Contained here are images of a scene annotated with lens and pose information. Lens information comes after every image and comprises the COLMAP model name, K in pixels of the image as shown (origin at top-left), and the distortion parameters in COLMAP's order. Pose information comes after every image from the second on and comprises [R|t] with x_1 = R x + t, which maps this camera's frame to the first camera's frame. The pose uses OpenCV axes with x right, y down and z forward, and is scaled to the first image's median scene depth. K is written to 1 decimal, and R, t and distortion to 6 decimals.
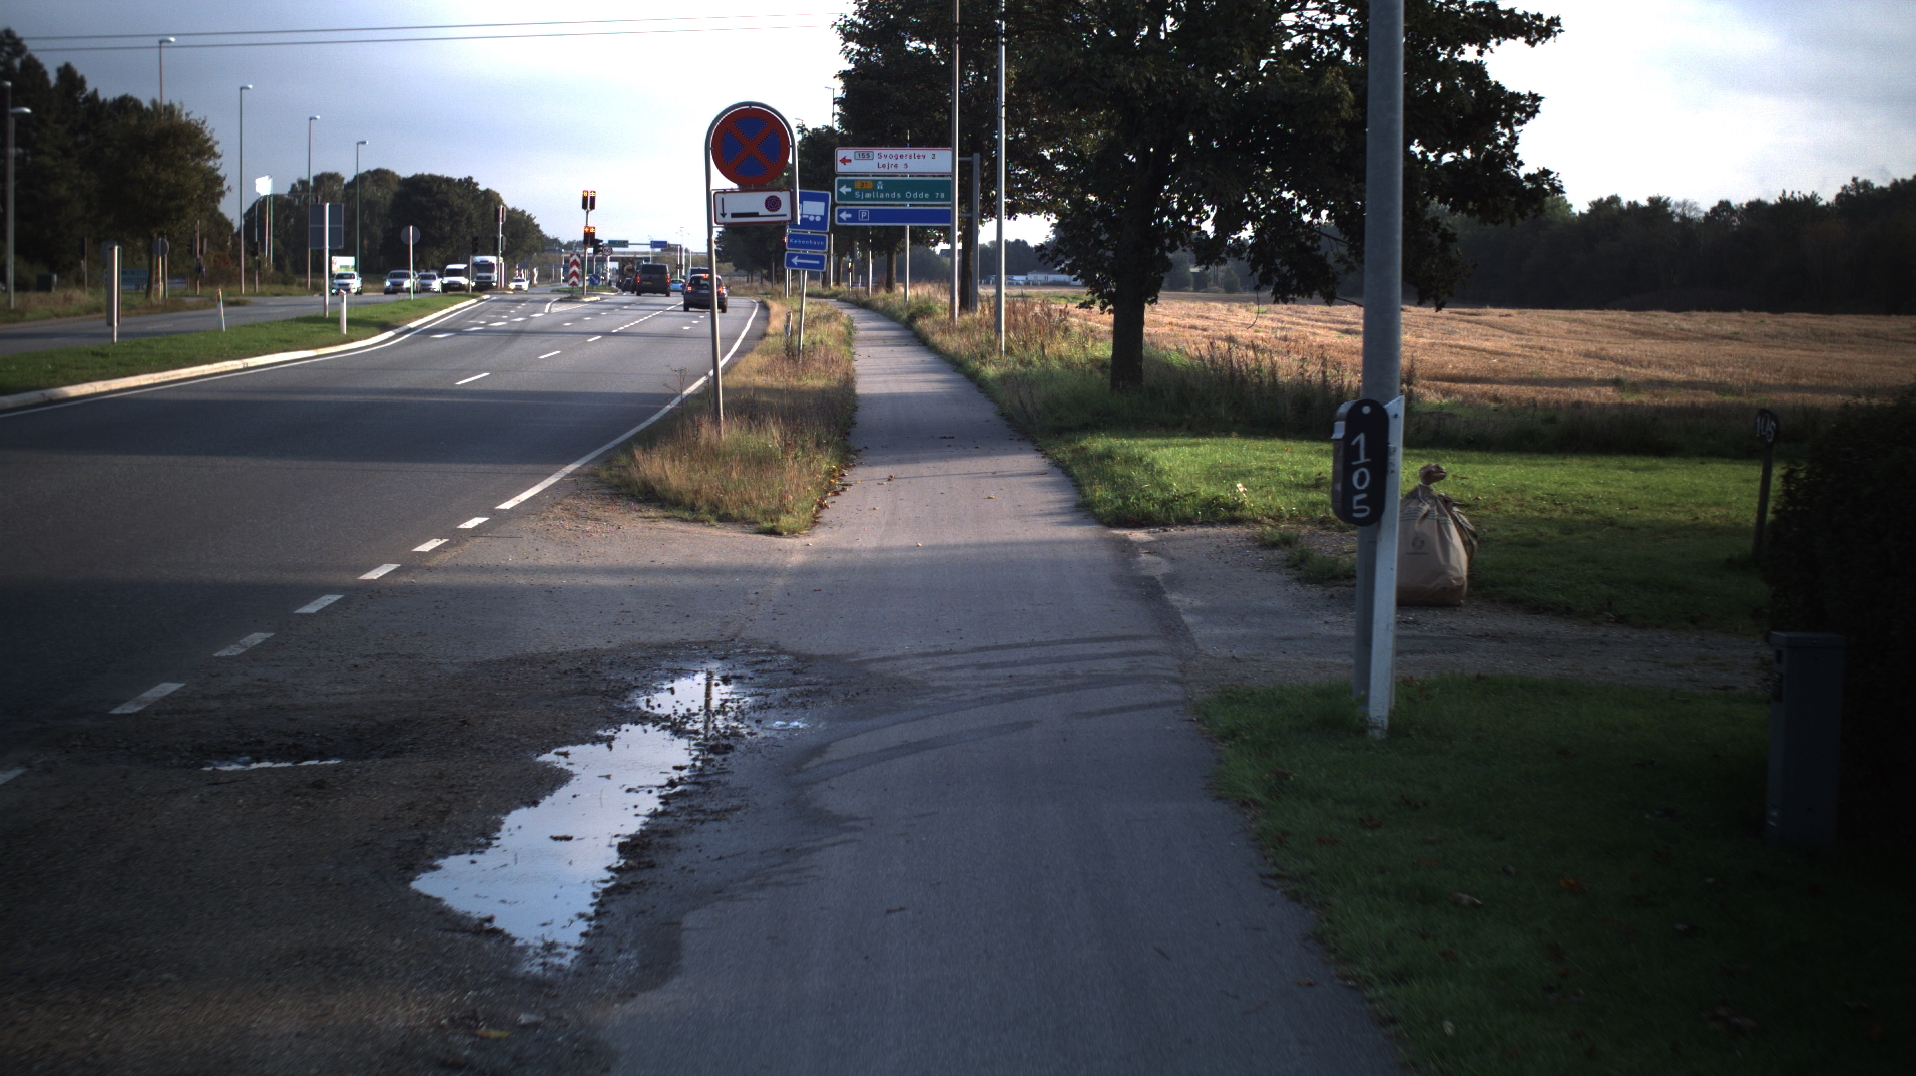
lens RADIAL K [[3488.5, 0, 958.0], [0, 3488.5, 538.0], [0, 0, 1]] dist [-0.266137, 0.311826]
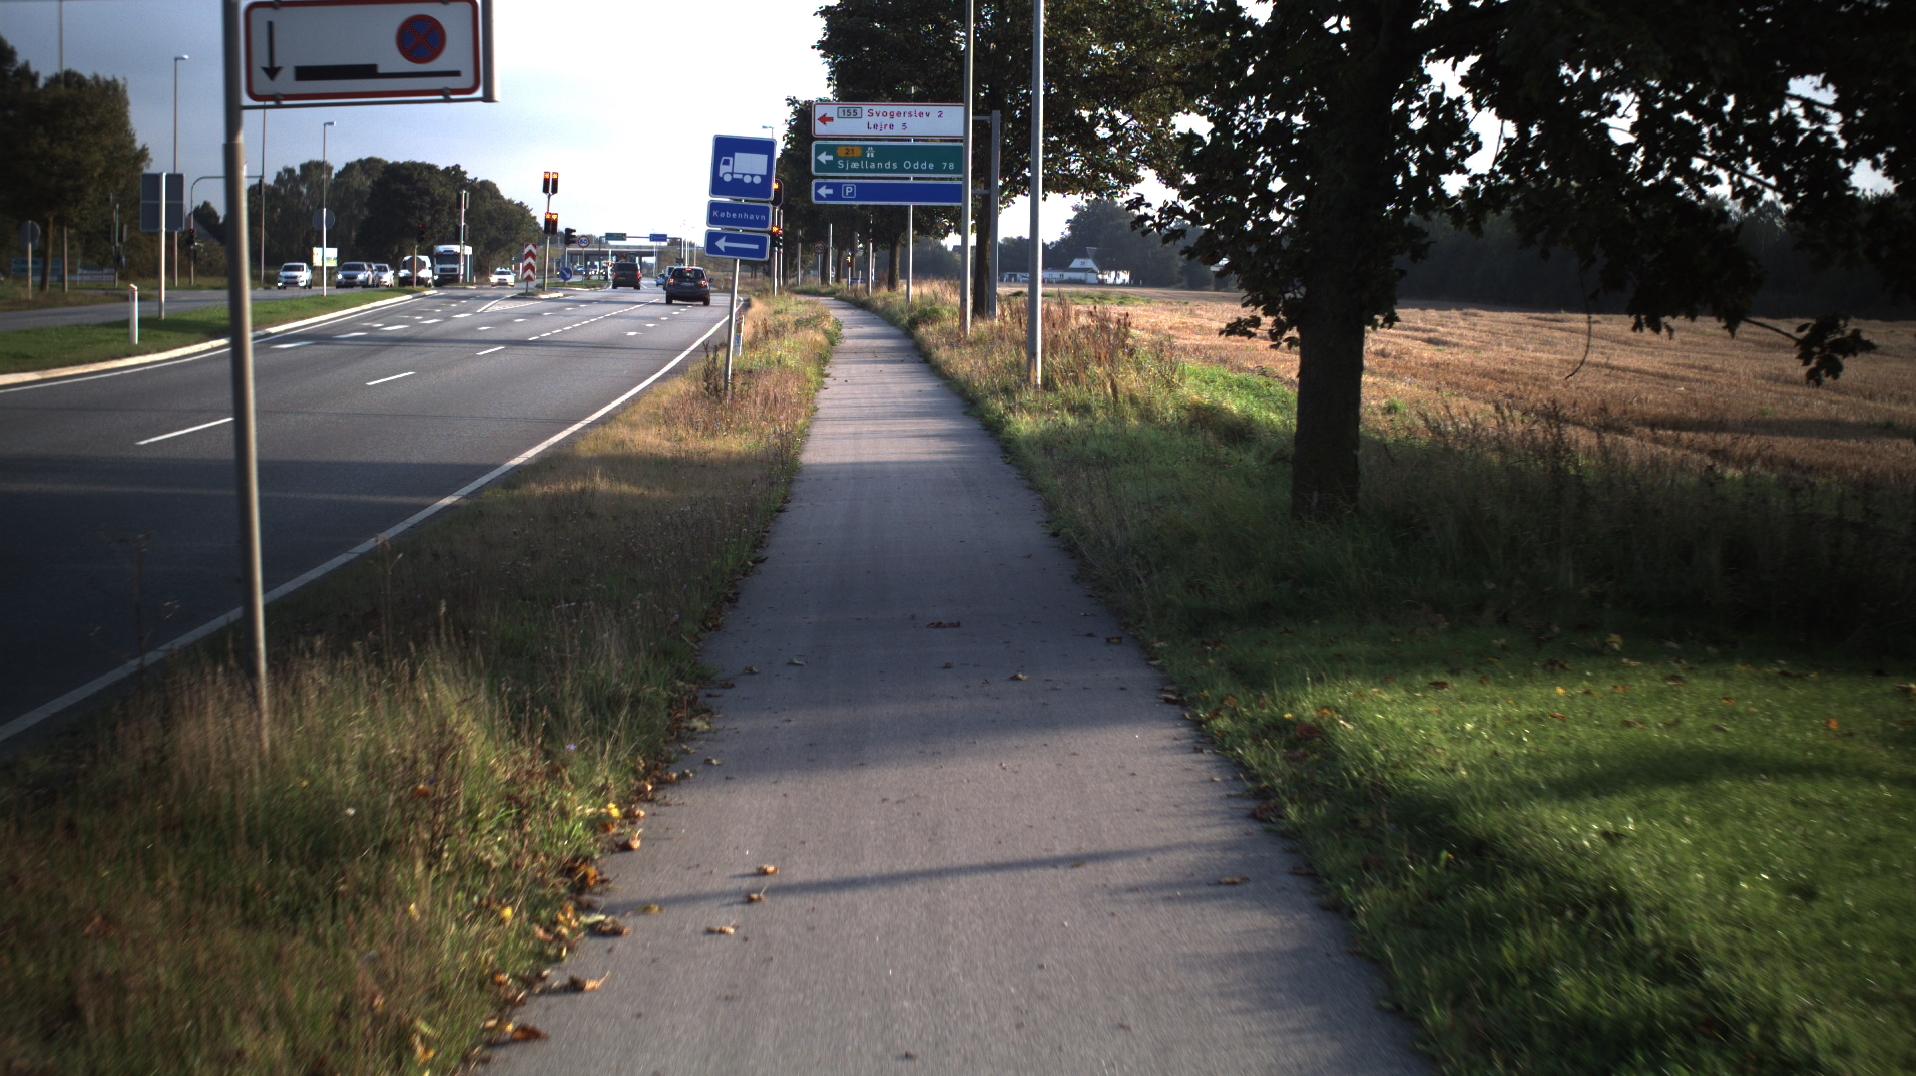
lens RADIAL K [[3488.5, 0, 958.0], [0, 3488.5, 538.0], [0, 0, 1]] dist [-0.266137, 0.311826]
pose [[0.999967, 0.007486, -0.003061, -0.000083], [-0.007484, 0.999972, 0.000776, -0.016882], [0.003066, -0.000753, 0.999995, 0.231388]]
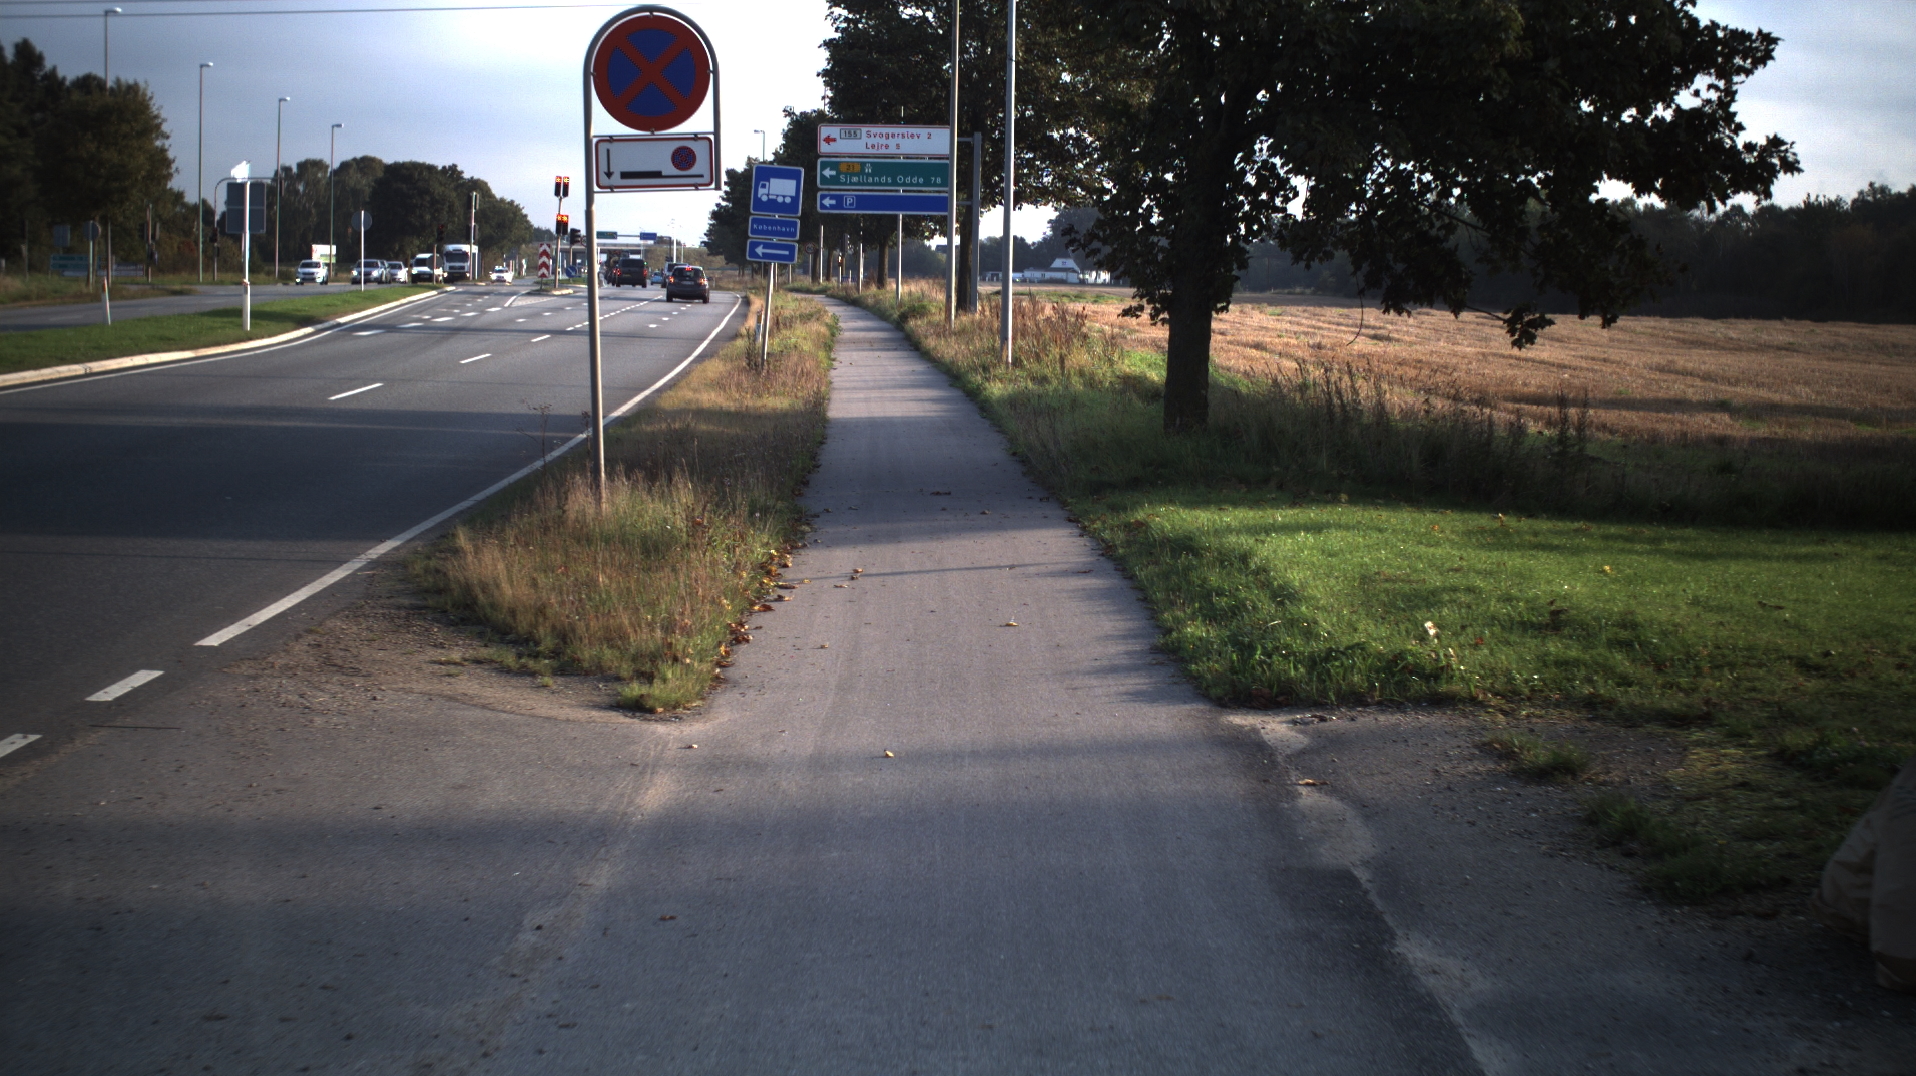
lens RADIAL K [[3488.5, 0, 958.0], [0, 3488.5, 538.0], [0, 0, 1]] dist [-0.266137, 0.311826]
pose [[0.999929, 0.011719, 0.002203, -0.000479], [-0.011721, 0.999931, 0.001032, -0.008530], [-0.002191, -0.001058, 0.999997, 0.115578]]
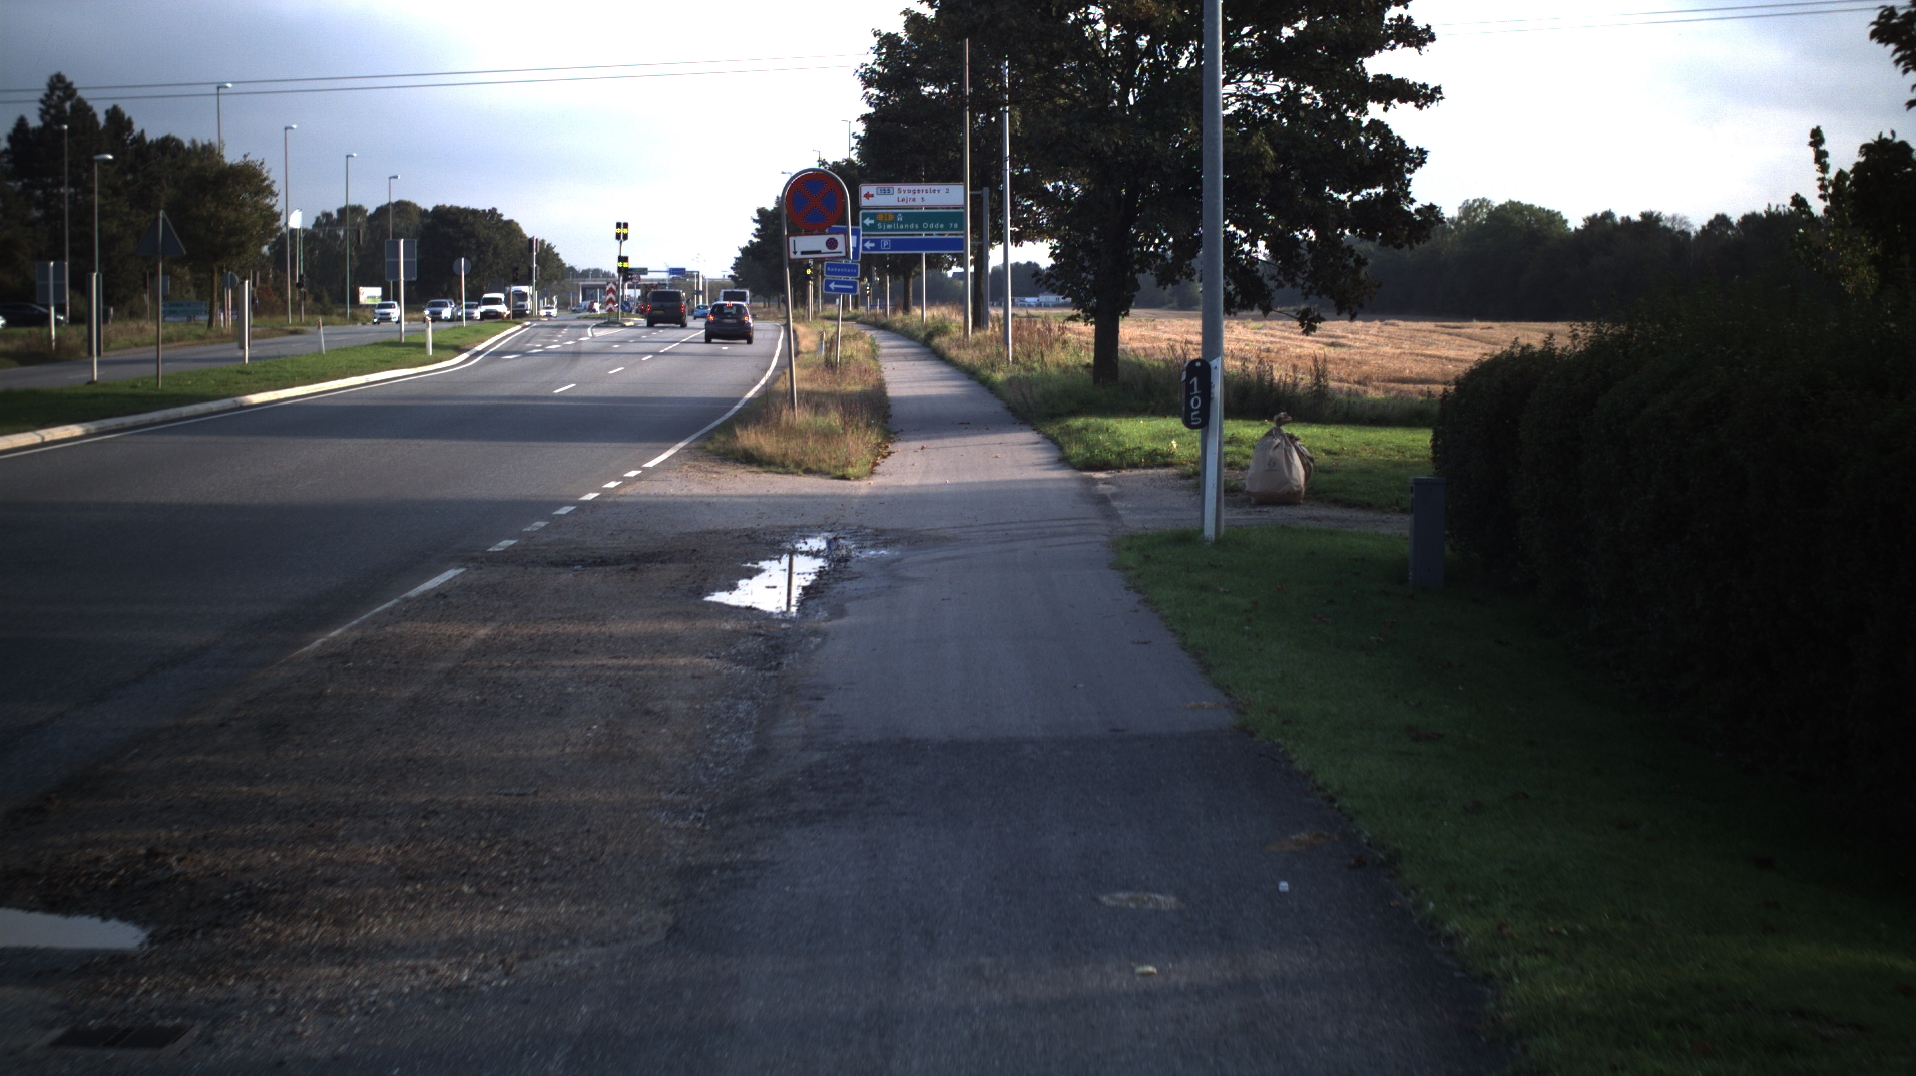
lens RADIAL K [[3488.5, 0, 958.0], [0, 3488.5, 538.0], [0, 0, 1]] dist [-0.266137, 0.311826]
pose [[0.999901, -0.013314, -0.004467, -0.000126], [0.013285, 0.999891, -0.006517, 0.009000], [0.004553, 0.006457, 0.999969, -0.115537]]
